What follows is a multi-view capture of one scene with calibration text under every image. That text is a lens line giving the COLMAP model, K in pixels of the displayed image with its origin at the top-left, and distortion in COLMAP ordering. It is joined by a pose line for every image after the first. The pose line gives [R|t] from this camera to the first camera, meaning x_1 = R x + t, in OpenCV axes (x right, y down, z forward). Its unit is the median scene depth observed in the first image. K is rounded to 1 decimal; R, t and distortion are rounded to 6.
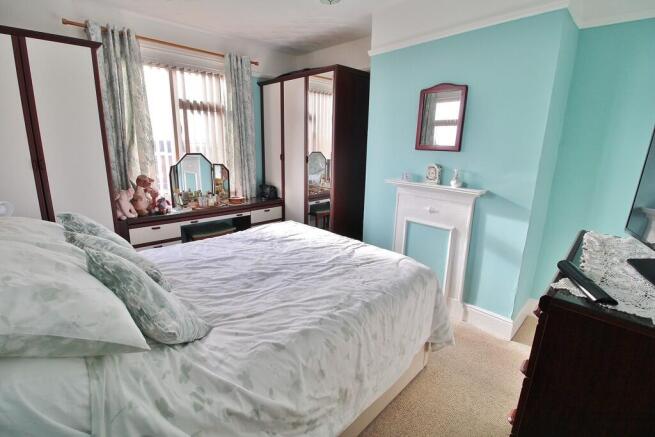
lens RADIAL K [[297.7, 0, 325.8], [0, 297.7, 209.7], [0, 0, 1]] dist [0.000255, -0.000042]
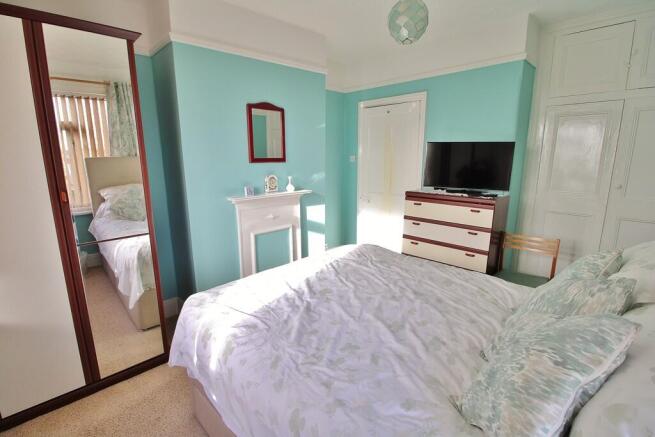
lens RADIAL K [[297.7, 0, 325.8], [0, 297.7, 209.7], [0, 0, 1]] dist [0.000255, -0.000042]
pose [[-0.003906, -0.204861, 0.978783, -0.773675], [0.228045, 0.952817, 0.200337, -0.215221], [-0.973643, 0.223989, 0.042996, 0.826843]]
